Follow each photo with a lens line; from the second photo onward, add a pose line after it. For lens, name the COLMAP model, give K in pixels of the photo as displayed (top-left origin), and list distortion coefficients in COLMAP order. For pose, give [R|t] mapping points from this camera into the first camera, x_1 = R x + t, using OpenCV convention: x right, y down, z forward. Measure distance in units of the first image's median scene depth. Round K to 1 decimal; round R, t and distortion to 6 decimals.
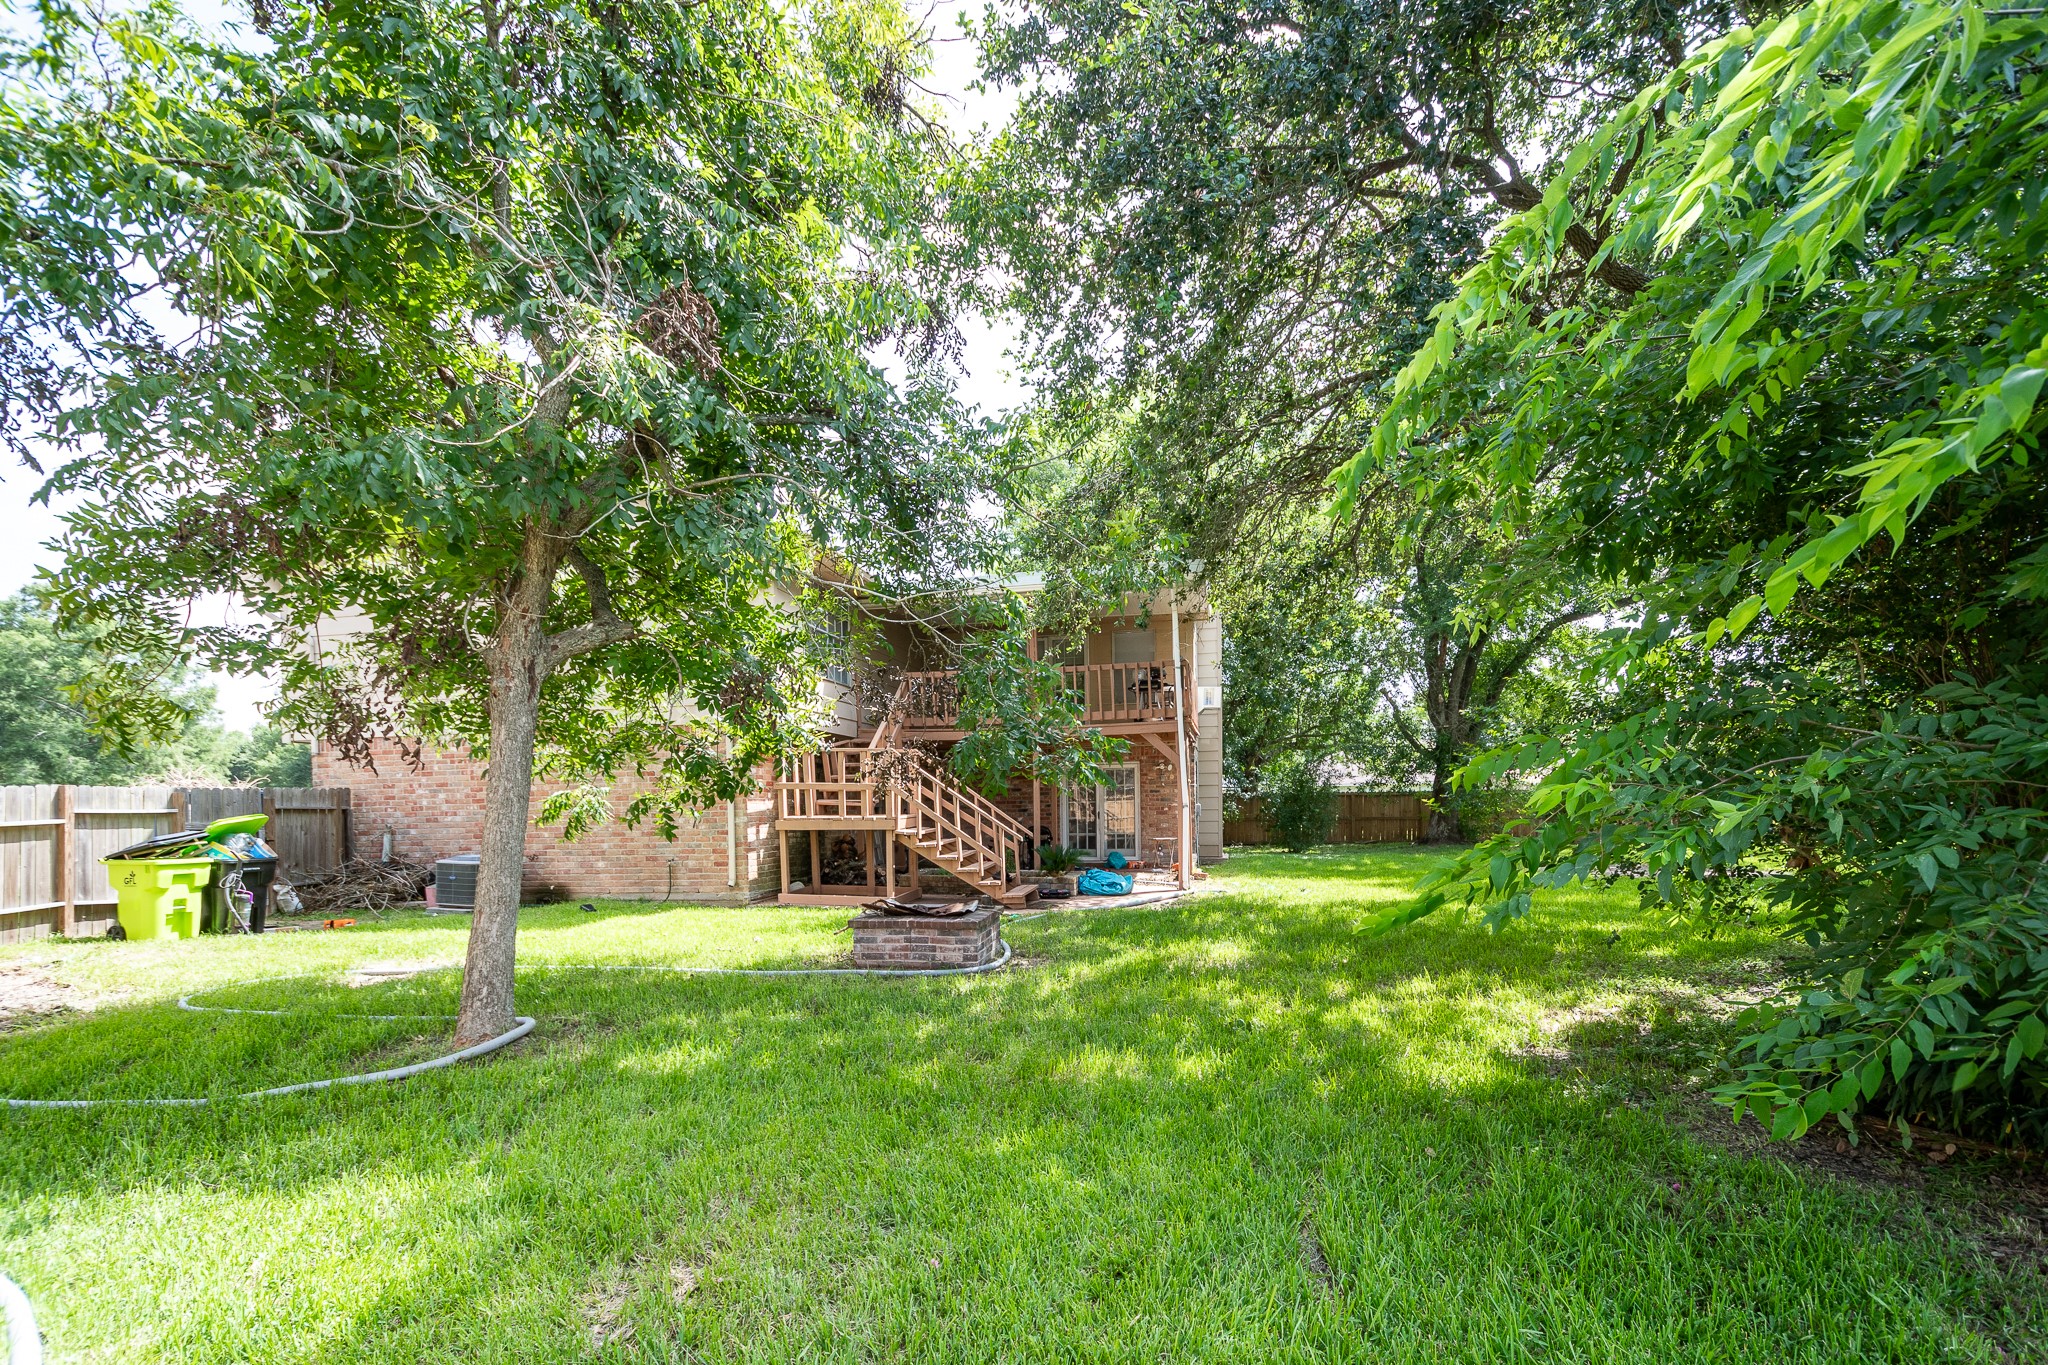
lens RADIAL K [[947.3, 0, 1022.6], [0, 947.3, 744.6], [0, 0, 1]] dist [0.001923, 0.000069]
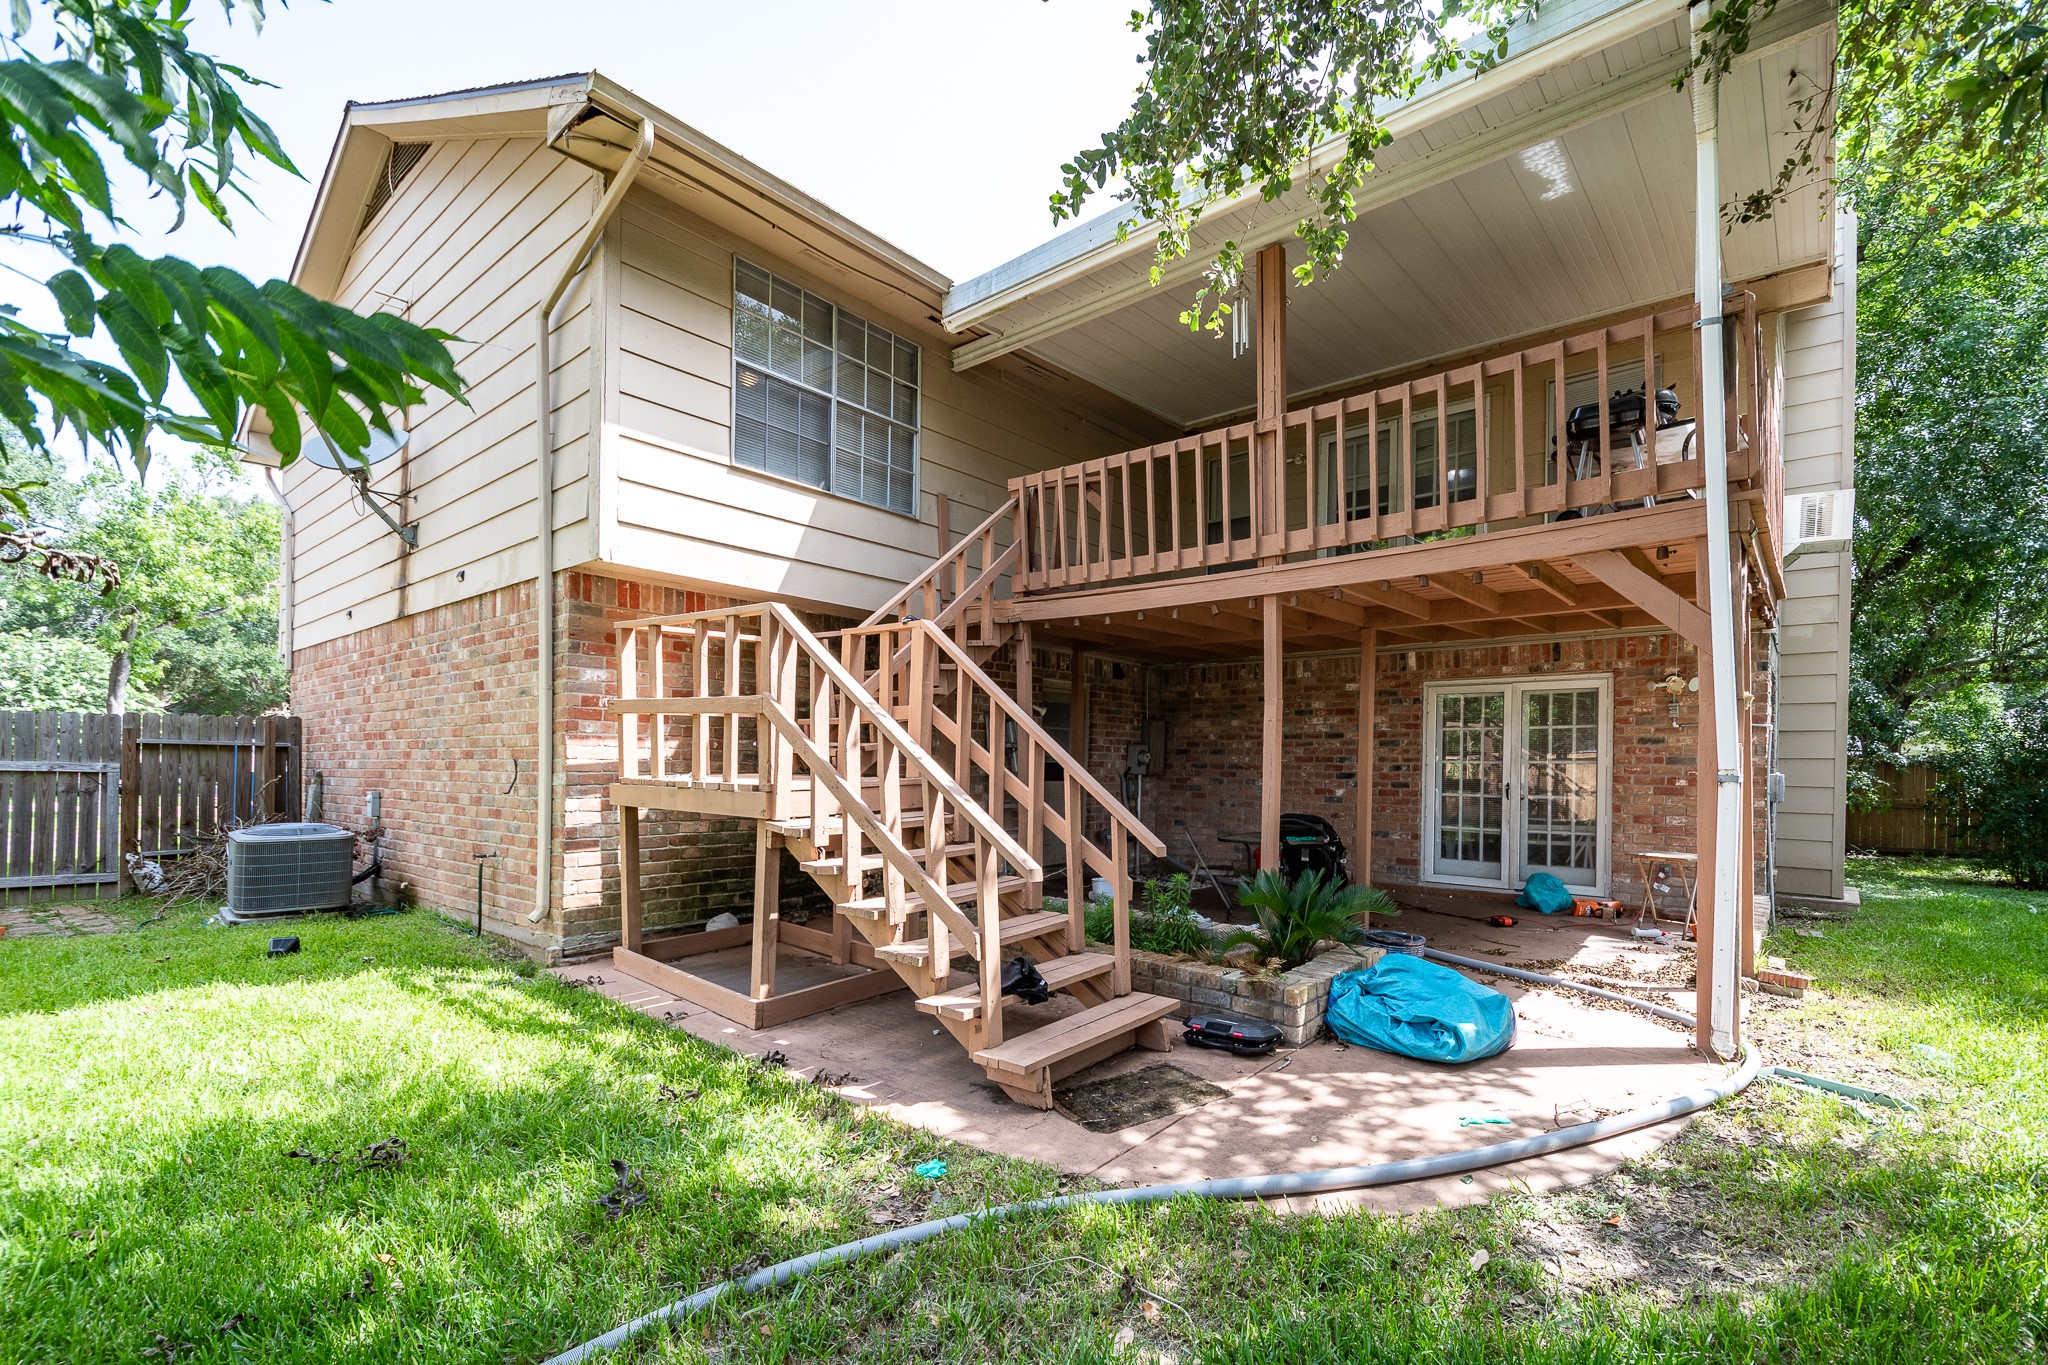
lens RADIAL K [[947.3, 0, 1022.6], [0, 947.3, 744.6], [0, 0, 1]] dist [0.001923, 0.000069]
pose [[0.884742, 0.015826, -0.465812, 0.101446], [0.006335, 0.998923, 0.045972, 0.033993], [0.466038, -0.043624, 0.883689, 0.562883]]
